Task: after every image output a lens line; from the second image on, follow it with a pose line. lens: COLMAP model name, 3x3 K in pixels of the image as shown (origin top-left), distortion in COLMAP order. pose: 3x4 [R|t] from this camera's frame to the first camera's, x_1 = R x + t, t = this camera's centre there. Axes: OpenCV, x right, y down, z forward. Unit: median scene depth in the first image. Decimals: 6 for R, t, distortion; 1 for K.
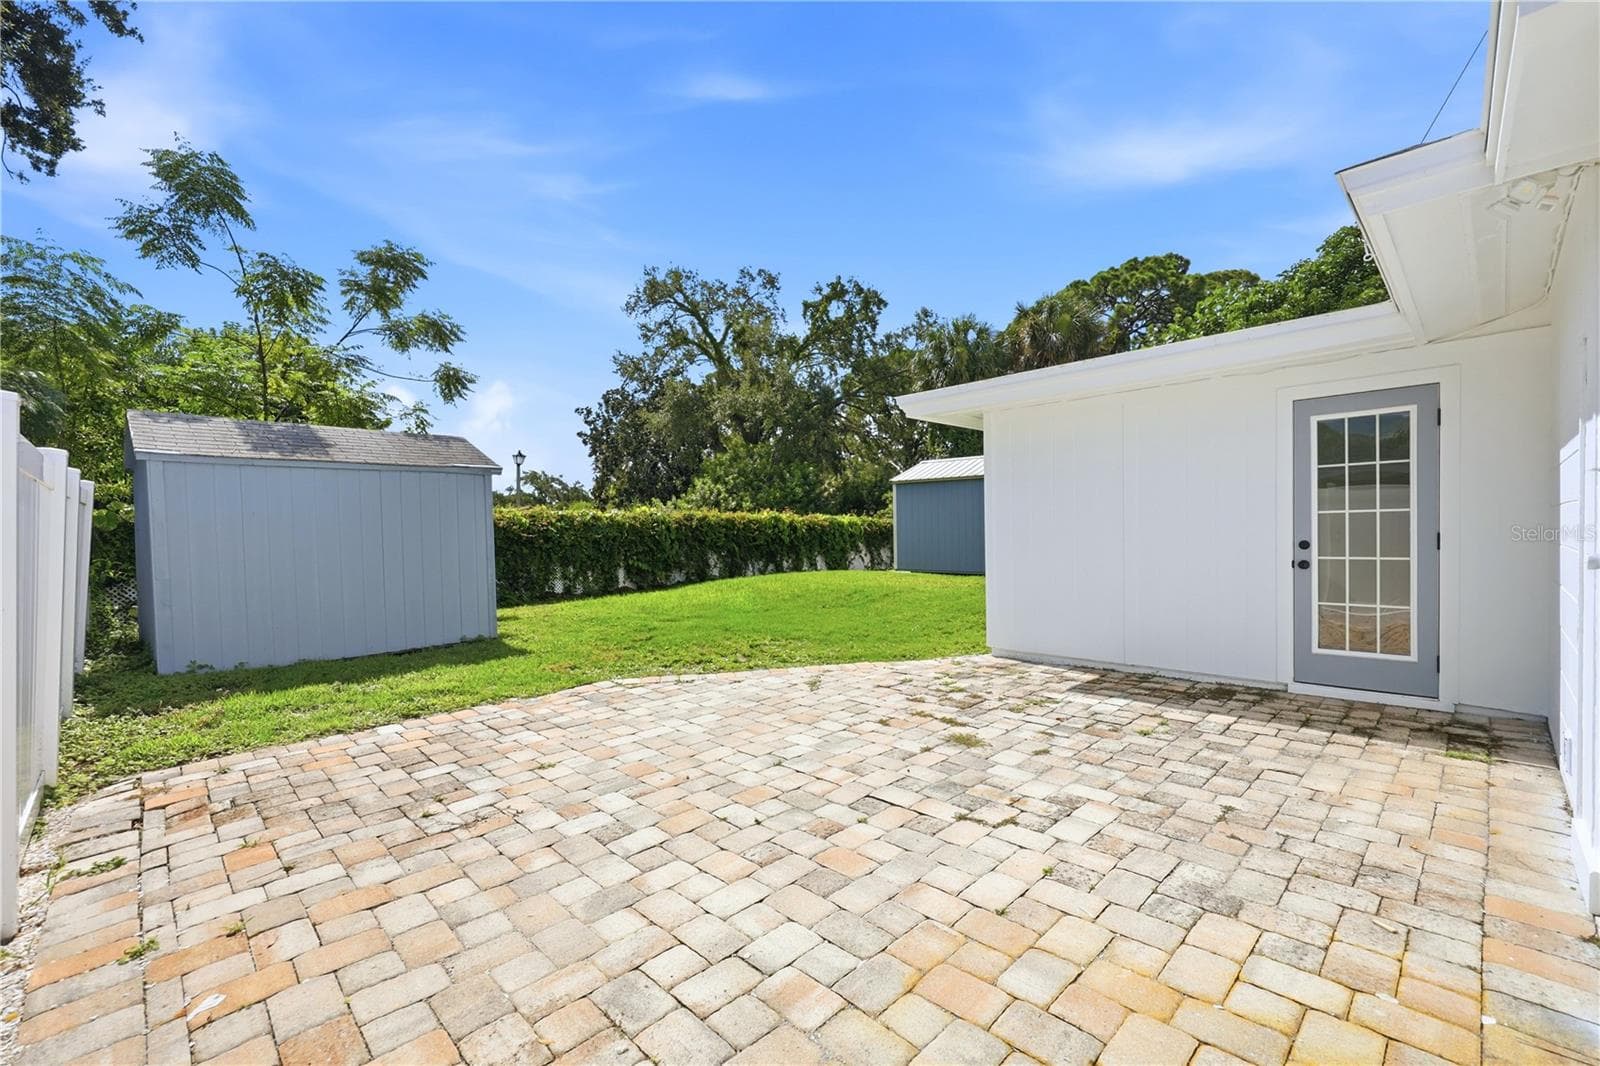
lens RADIAL K [[652.7, 0, 793.2], [0, 652.7, 536.7], [0, 0, 1]] dist [0.000257, -0.000125]
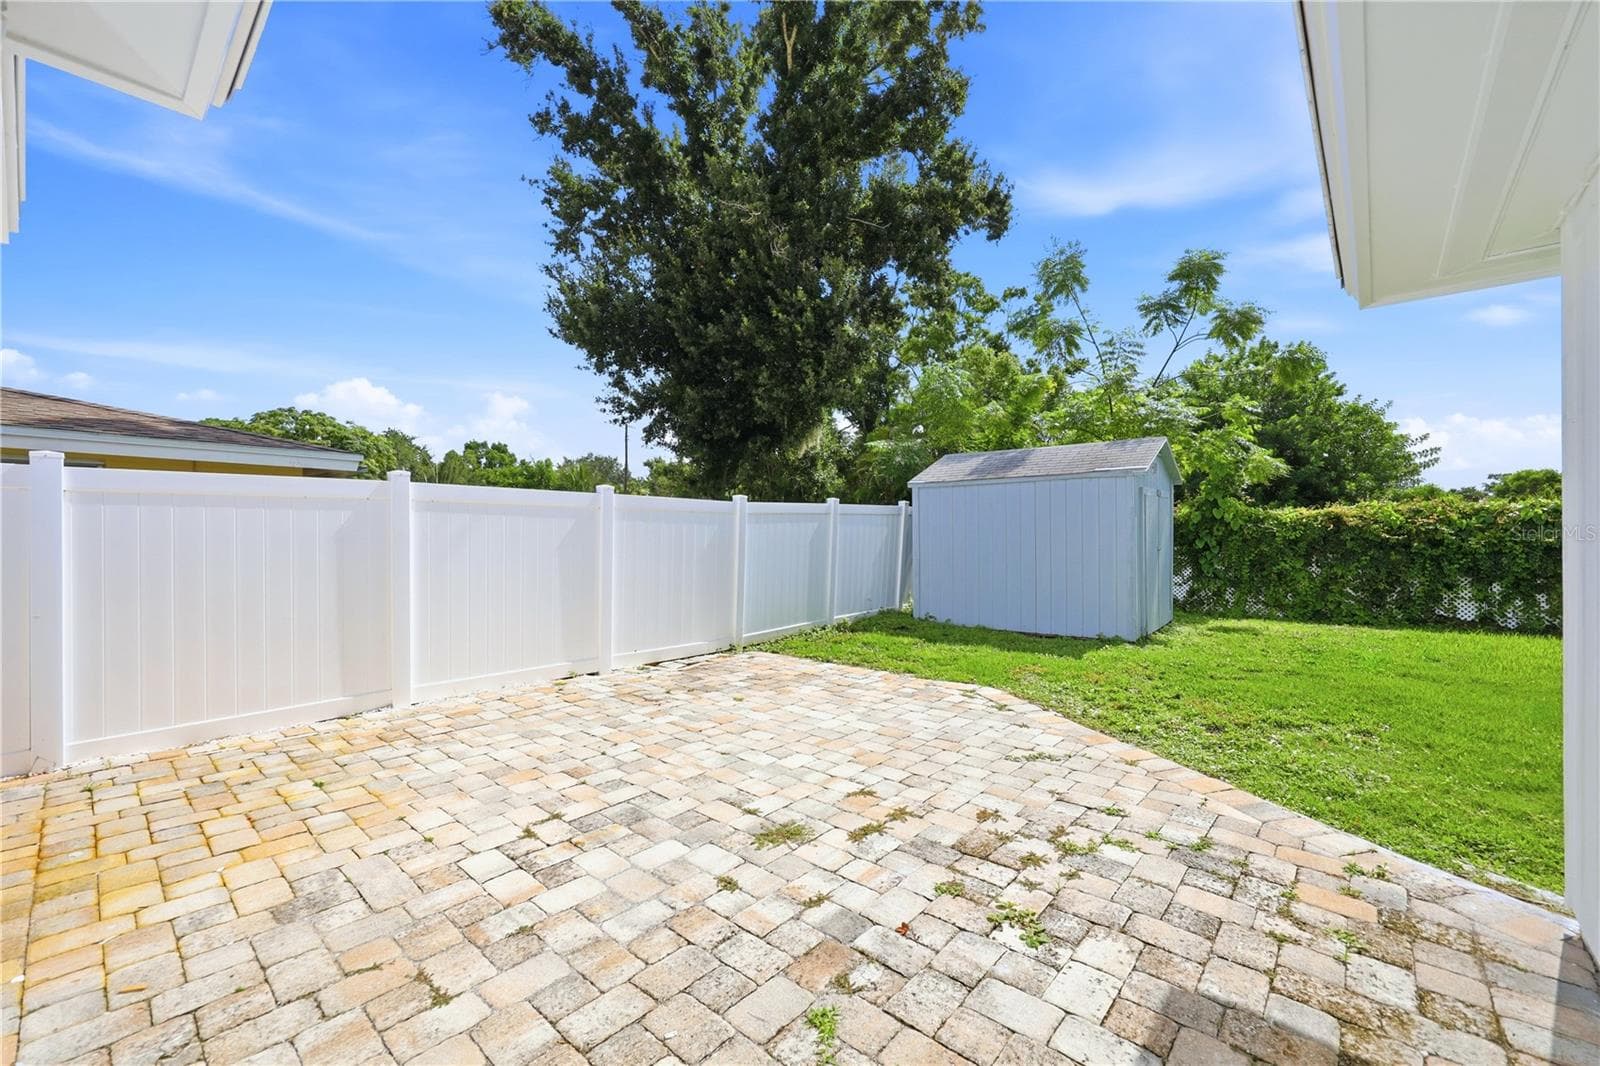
lens RADIAL K [[652.7, 0, 793.2], [0, 652.7, 536.7], [0, 0, 1]] dist [0.000257, -0.000125]
pose [[0.080790, 0.024255, -0.996436, 1.002276], [-0.010559, 0.999669, 0.023477, -0.031612], [0.996675, 0.008625, 0.081020, 0.984124]]
